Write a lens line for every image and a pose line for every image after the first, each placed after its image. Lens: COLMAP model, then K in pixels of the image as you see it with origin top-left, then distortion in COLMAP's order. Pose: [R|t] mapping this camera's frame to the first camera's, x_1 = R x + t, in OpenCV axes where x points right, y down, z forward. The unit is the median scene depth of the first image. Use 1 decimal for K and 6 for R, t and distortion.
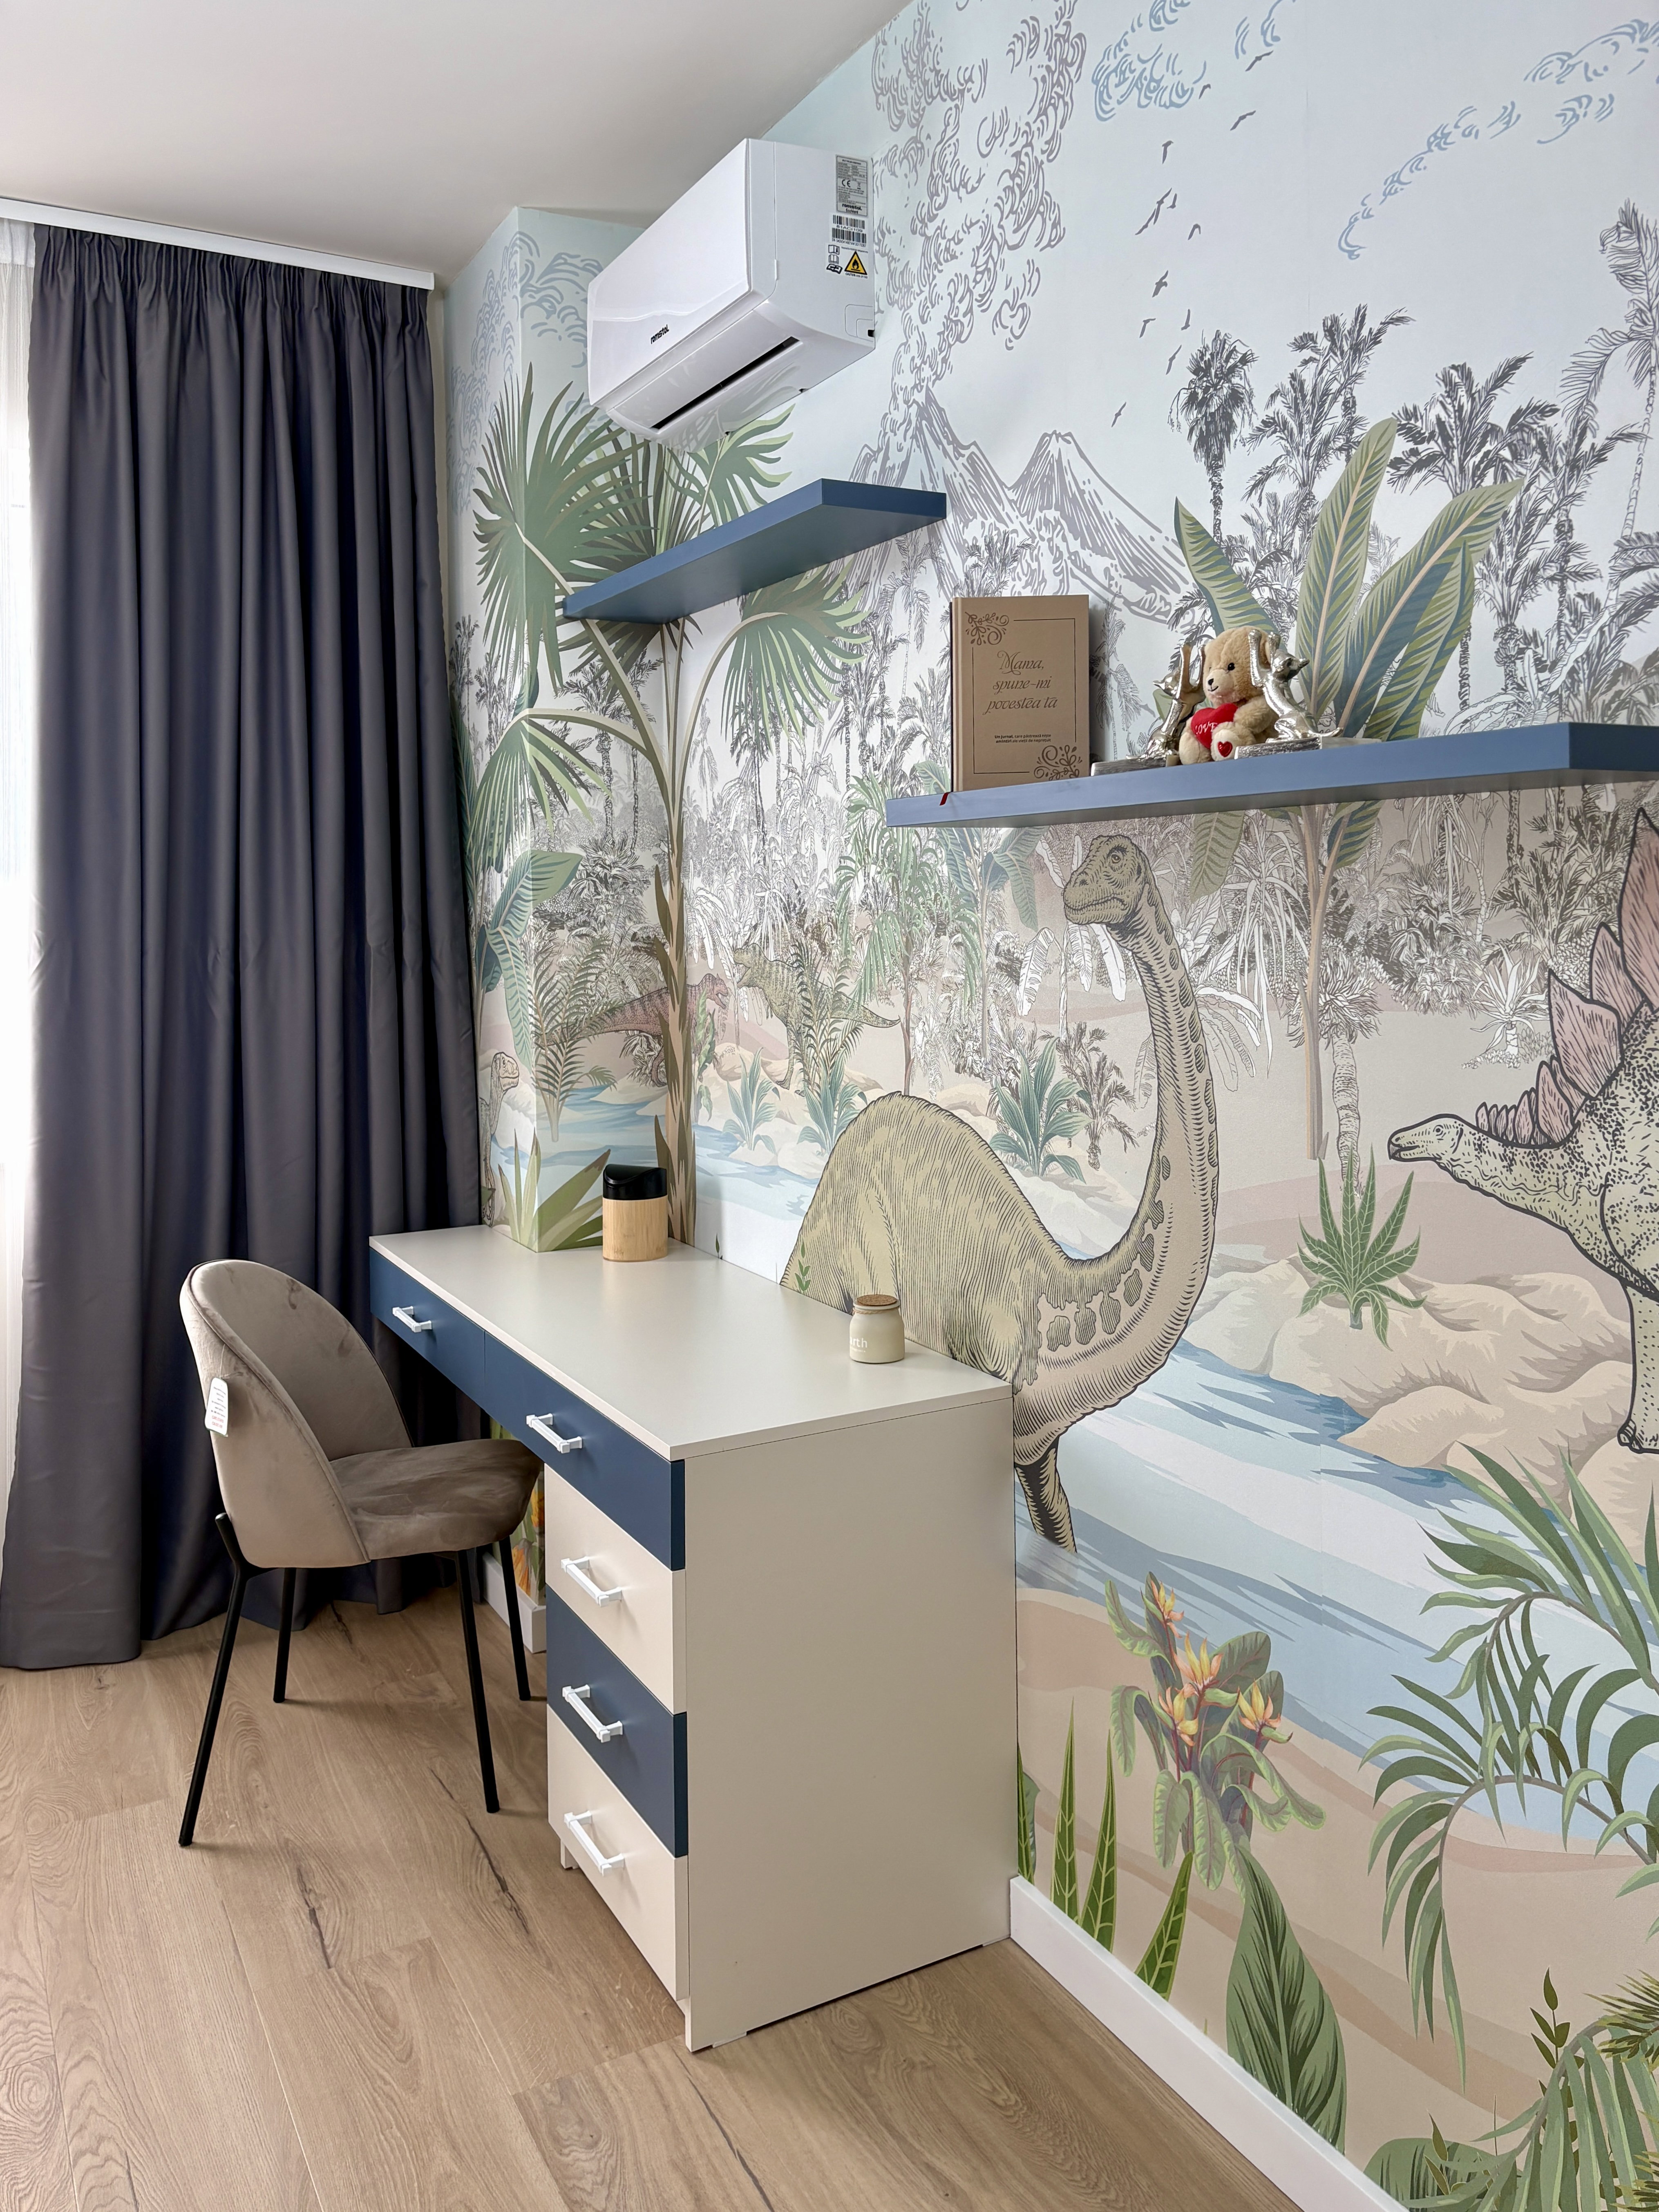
lens RADIAL K [[1773.6, 0, 982.4], [0, 1773.6, 931.9], [0, 0, 1]] dist [0.048119, -0.045838]
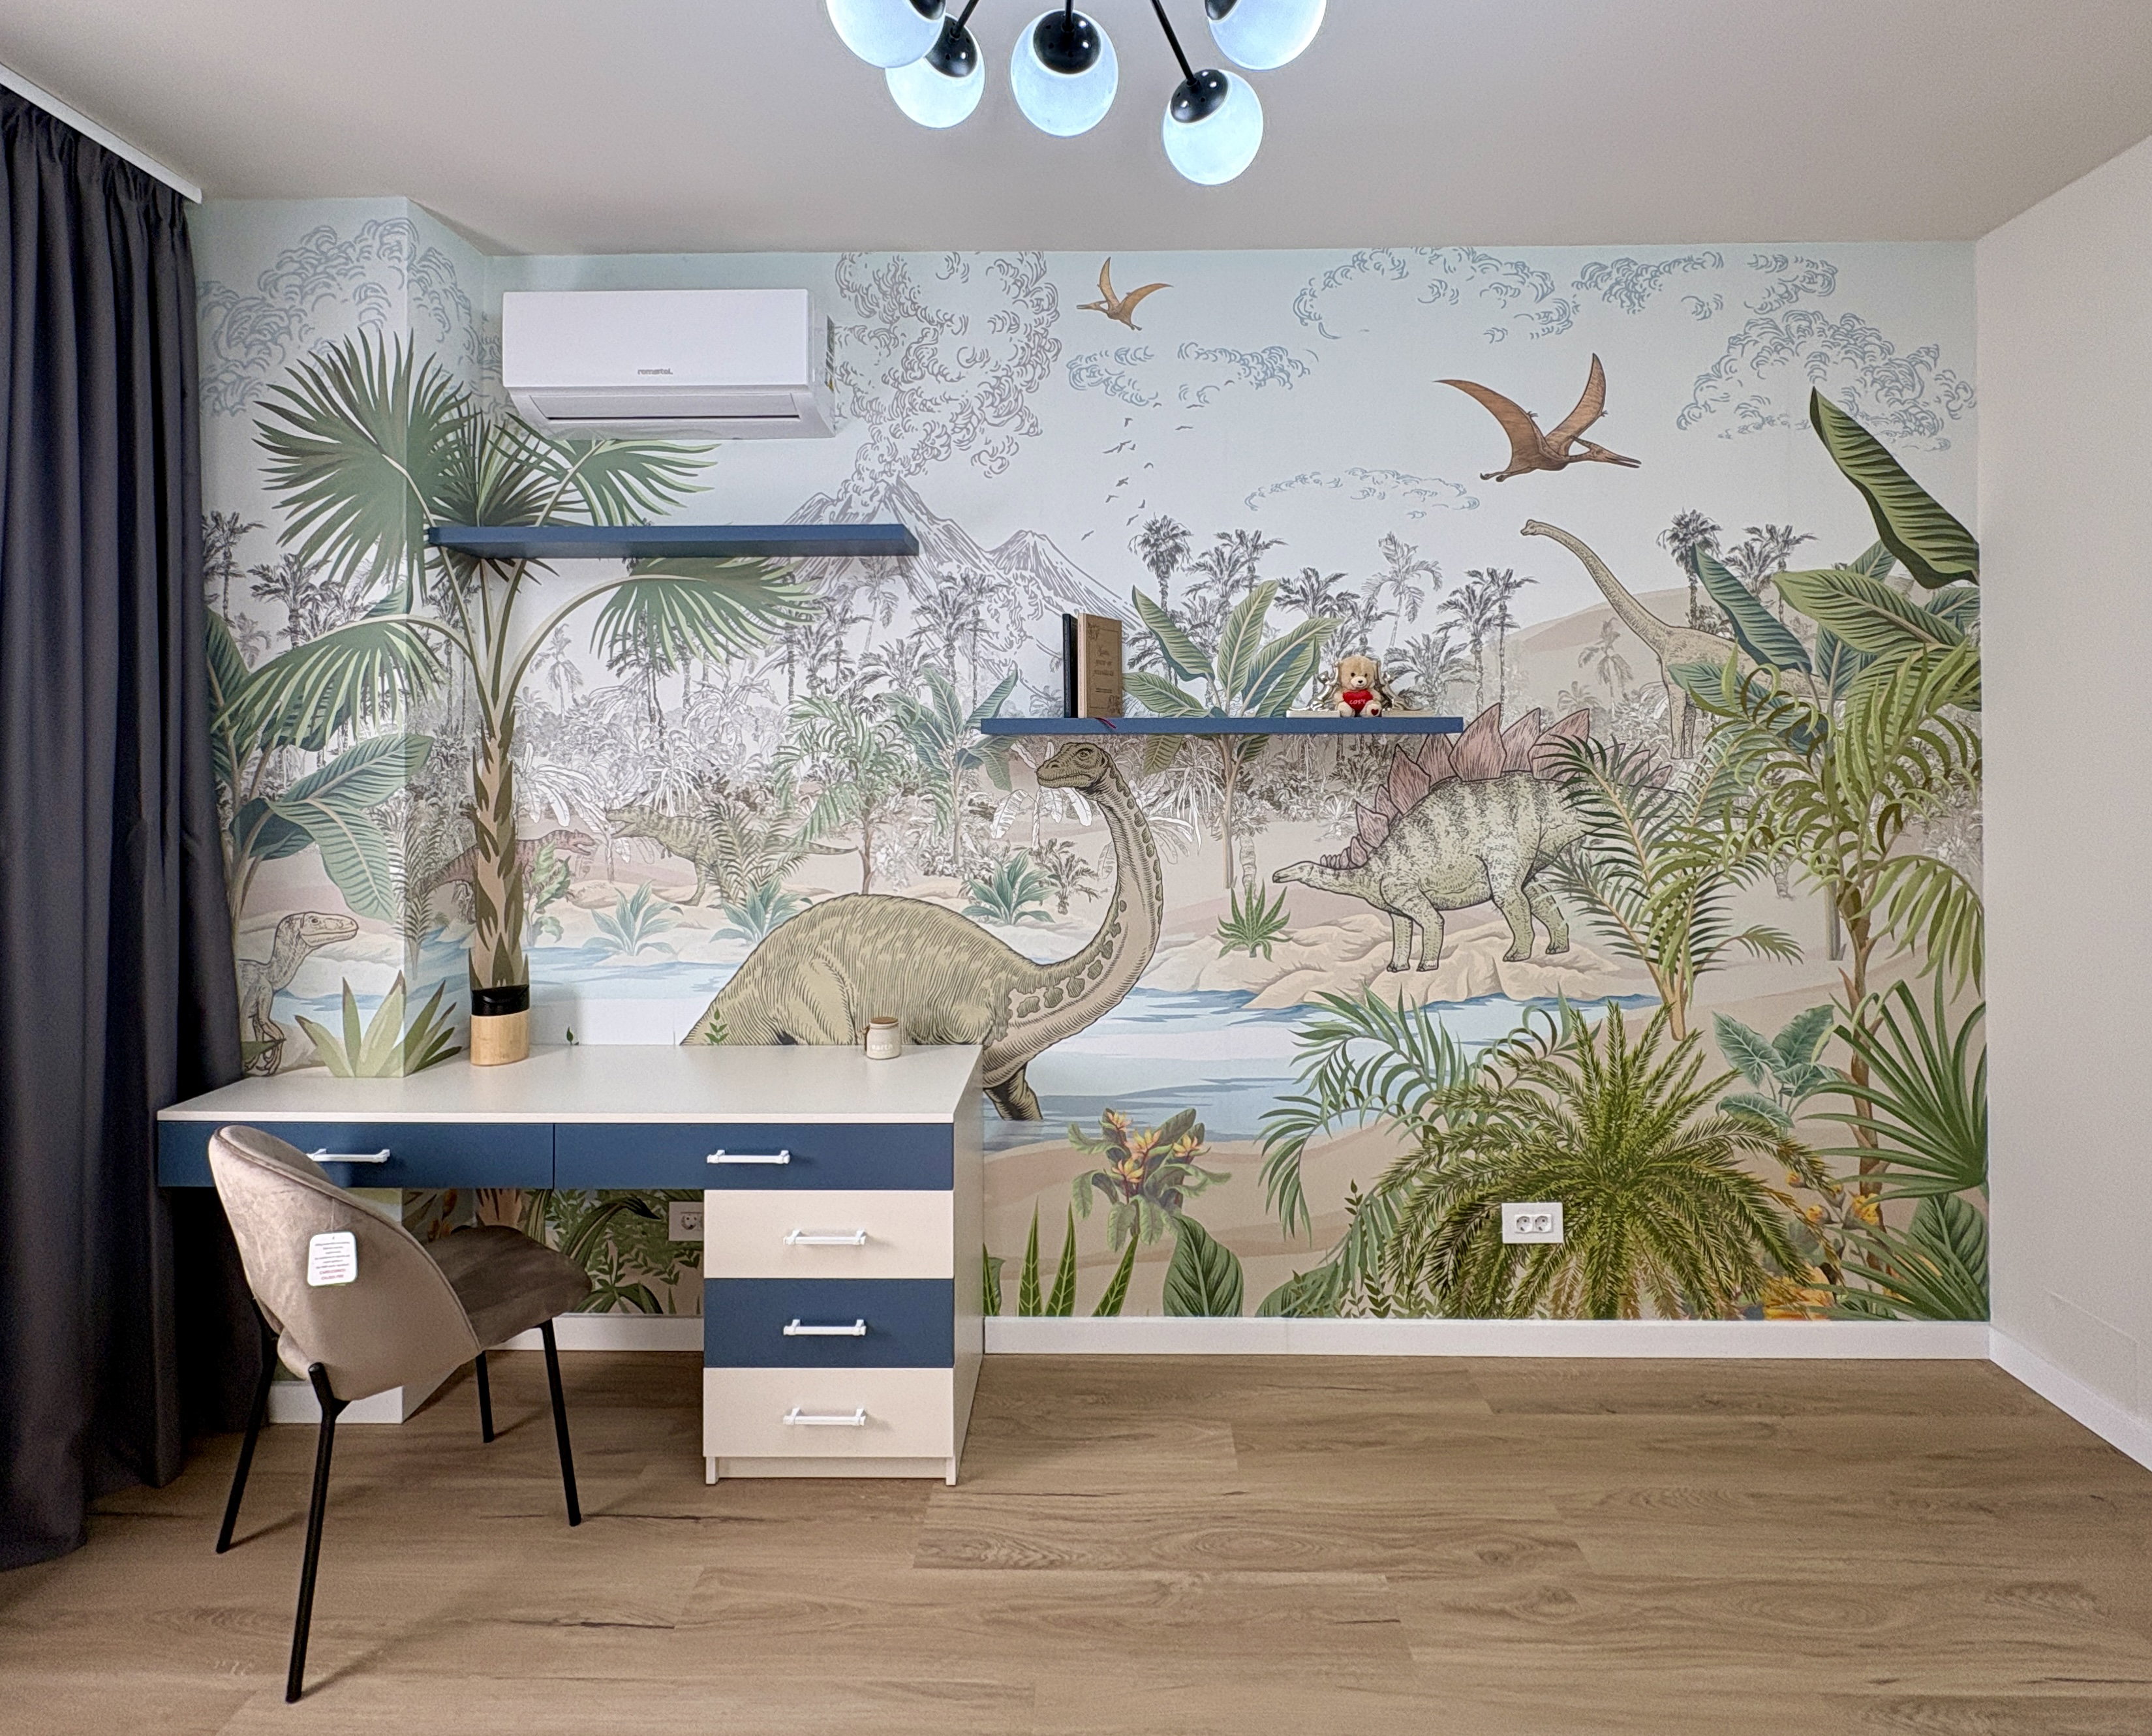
lens RADIAL K [[1054.4, 0, 1079.7], [0, 1054.4, 738.6], [0, 0, 1]] dist [-0.002907, 0.001516]
pose [[0.524325, 0.020348, 0.851275, -0.930586], [0.013514, 0.999390, -0.032212, -0.021369], [-0.851411, 0.028393, 0.523731, 0.384039]]
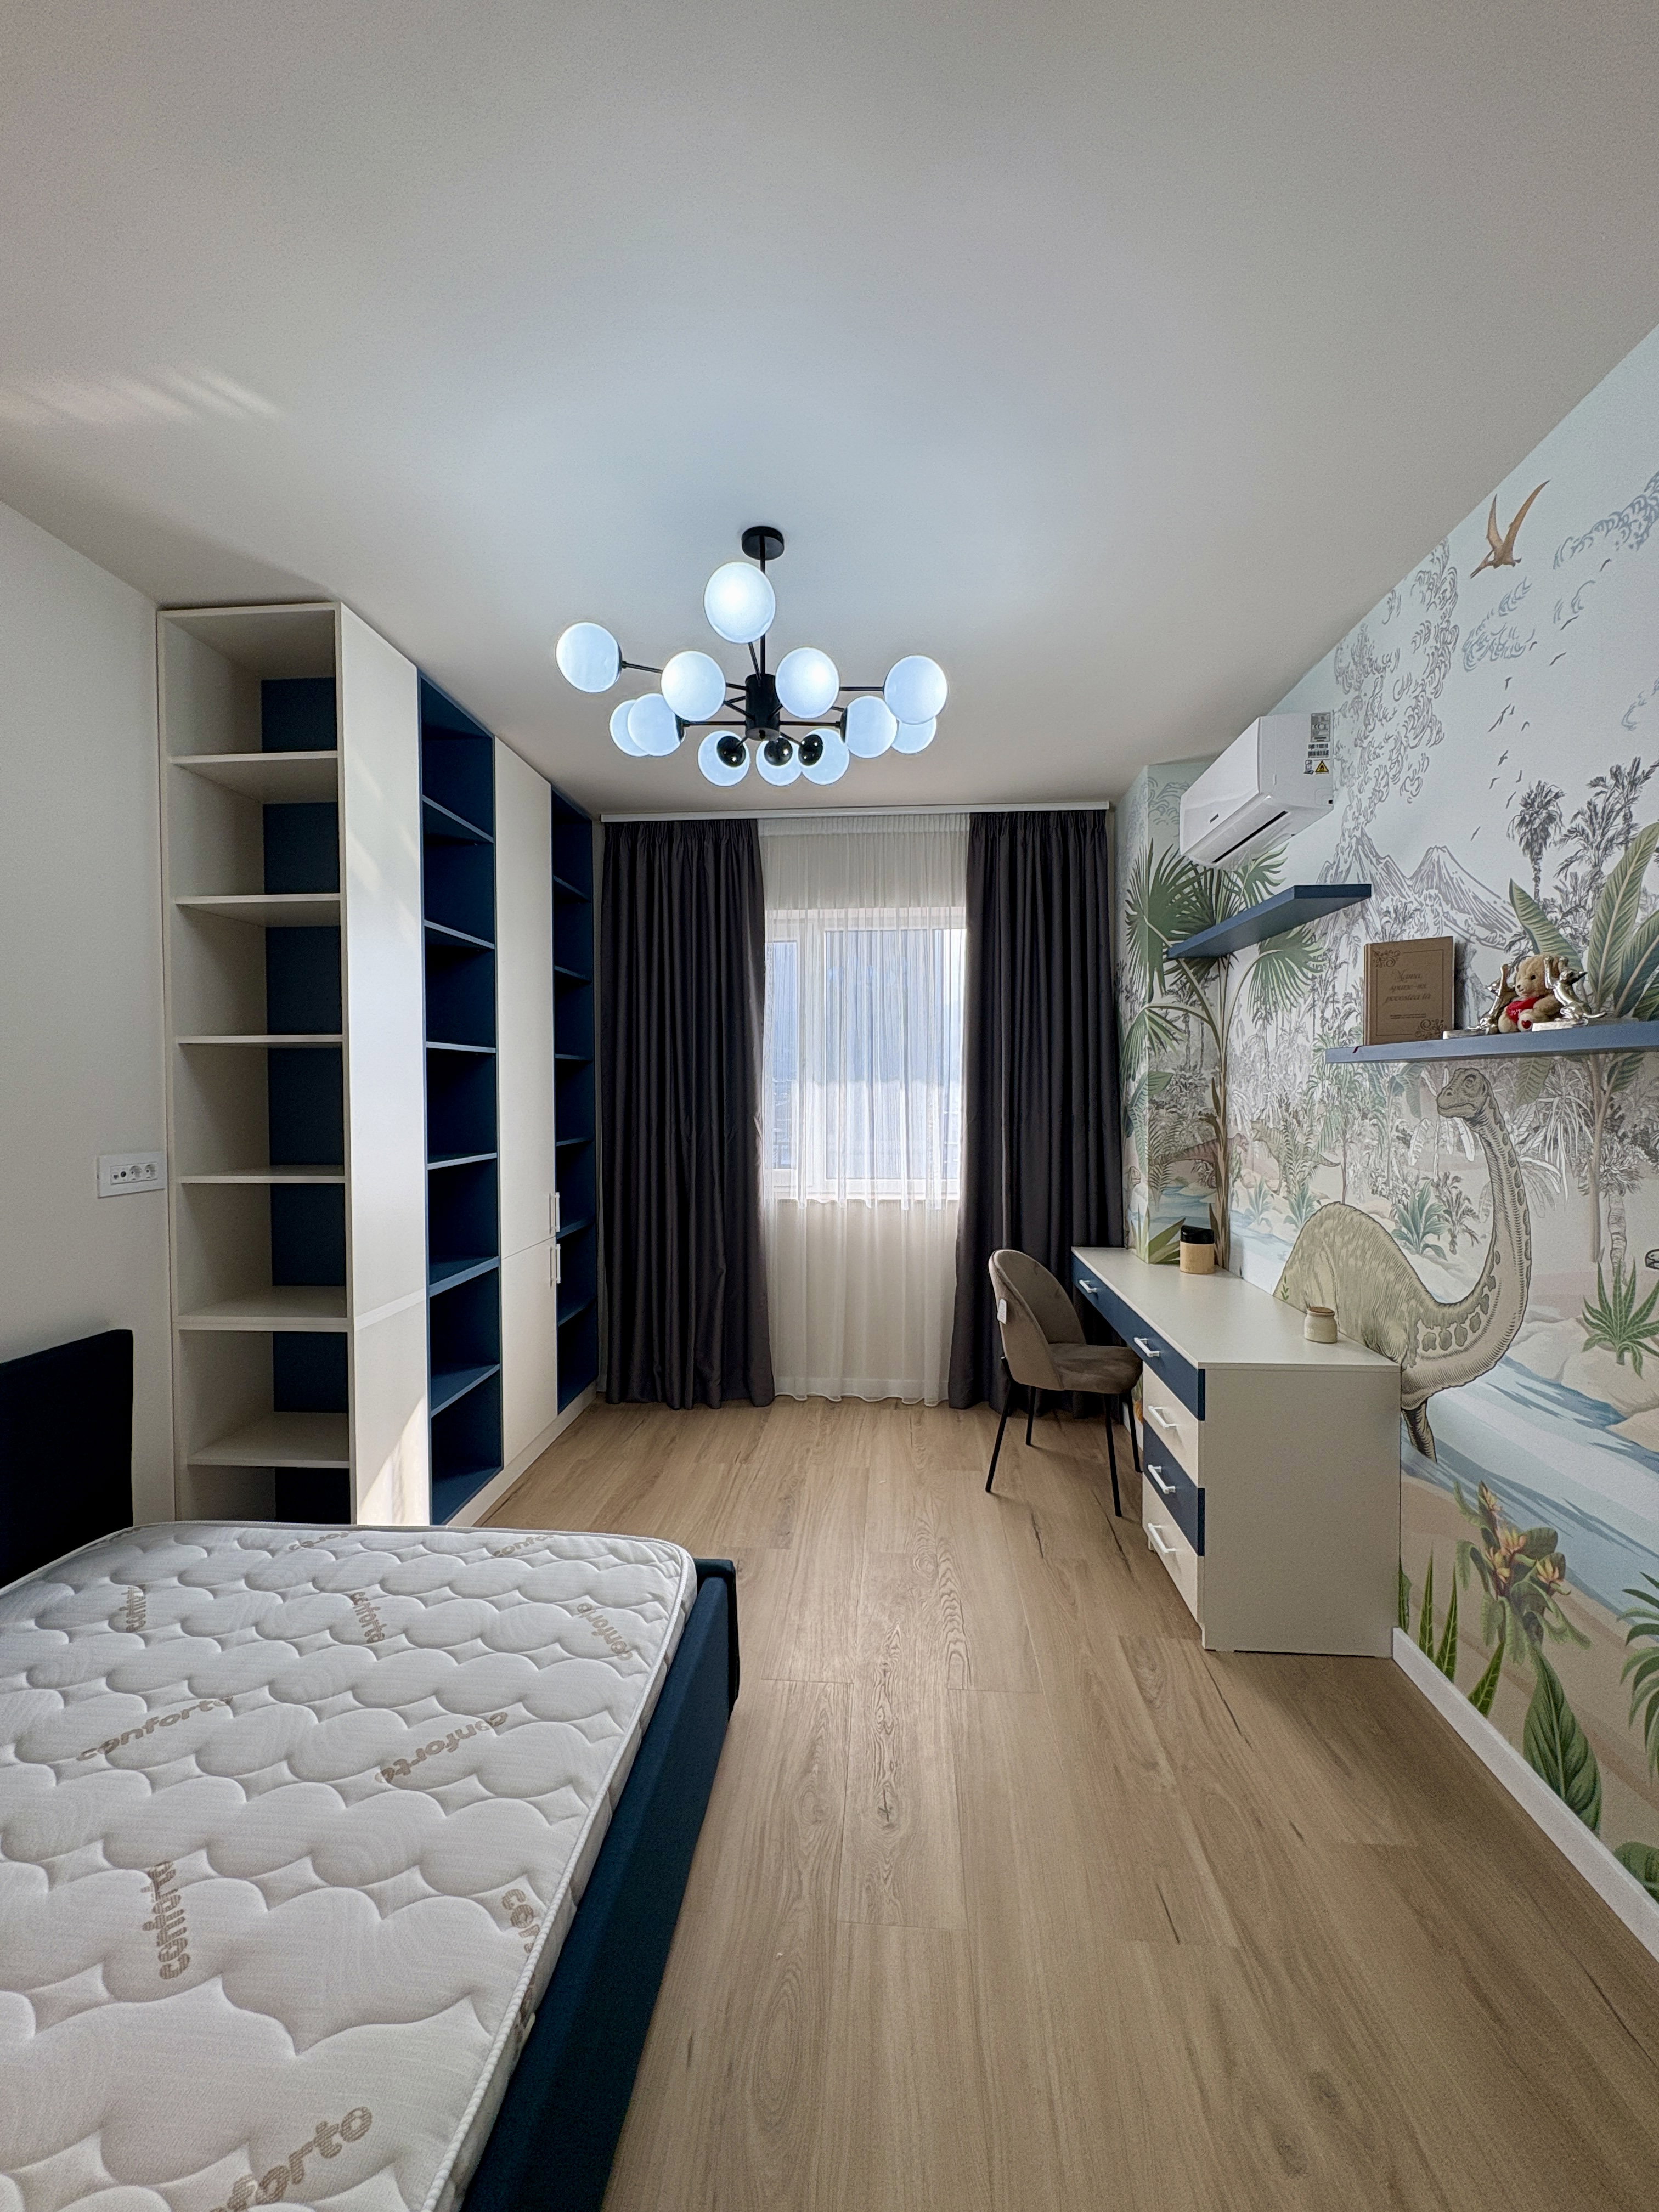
lens RADIAL K [[885.9, 0, 829.5], [0, 885.9, 1106.0], [0, 0, 1]] dist [-0.003744, -0.000644]
pose [[0.815492, 0.018054, -0.578487, 0.064992], [-0.014052, 0.999836, 0.011395, -0.017950], [0.578598, -0.001164, 0.815612, -0.096591]]
